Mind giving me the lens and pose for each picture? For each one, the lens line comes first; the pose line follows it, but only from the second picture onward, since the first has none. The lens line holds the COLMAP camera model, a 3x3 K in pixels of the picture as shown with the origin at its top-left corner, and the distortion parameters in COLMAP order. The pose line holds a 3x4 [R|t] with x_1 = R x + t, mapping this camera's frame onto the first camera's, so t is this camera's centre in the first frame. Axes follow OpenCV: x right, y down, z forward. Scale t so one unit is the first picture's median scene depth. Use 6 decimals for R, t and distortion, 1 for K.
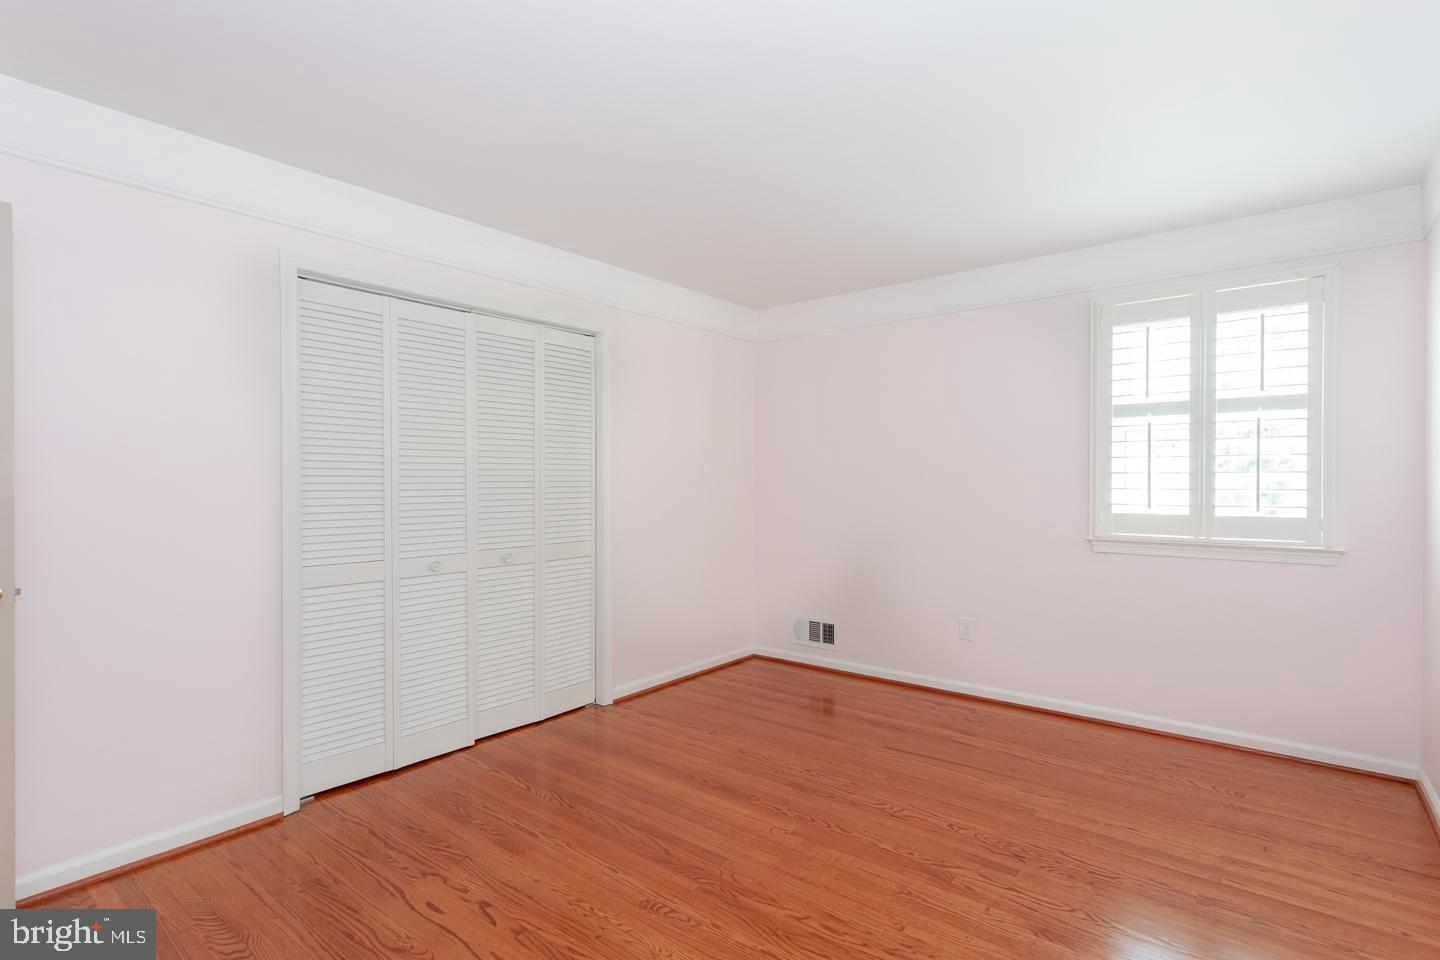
lens RADIAL K [[691.8, 0, 708.8], [0, 691.8, 483.6], [0, 0, 1]] dist [0.000560, -0.000271]
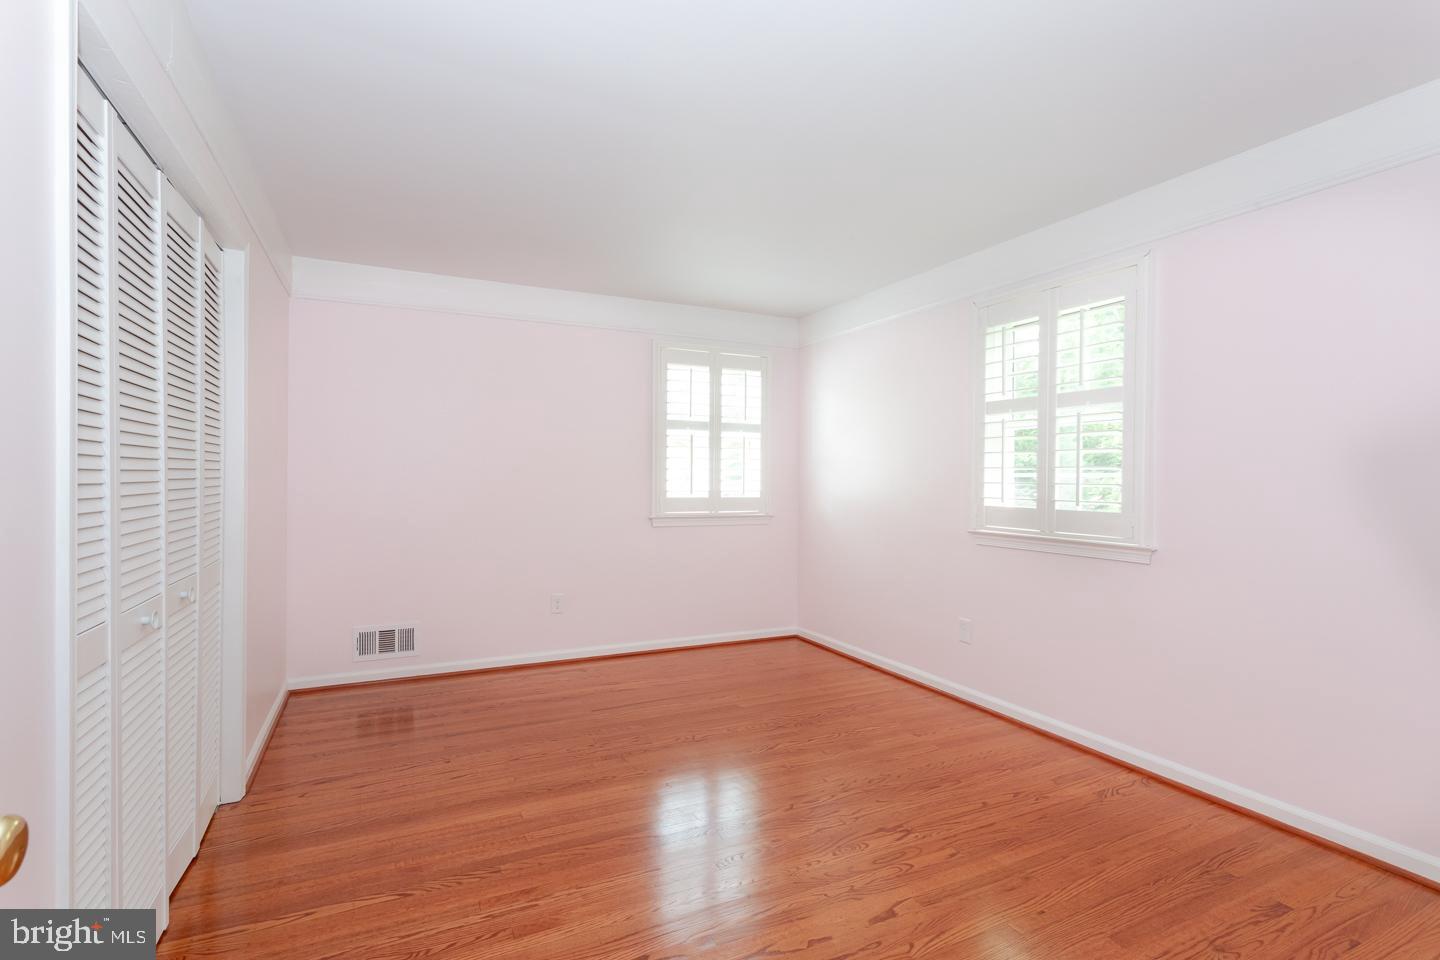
lens RADIAL K [[691.8, 0, 708.8], [0, 691.8, 483.6], [0, 0, 1]] dist [0.000560, -0.000271]
pose [[0.431543, -0.005958, 0.902073, -0.662006], [-0.004519, 0.999951, 0.008767, 0.001772], [-0.902081, -0.007860, 0.431495, 0.344135]]
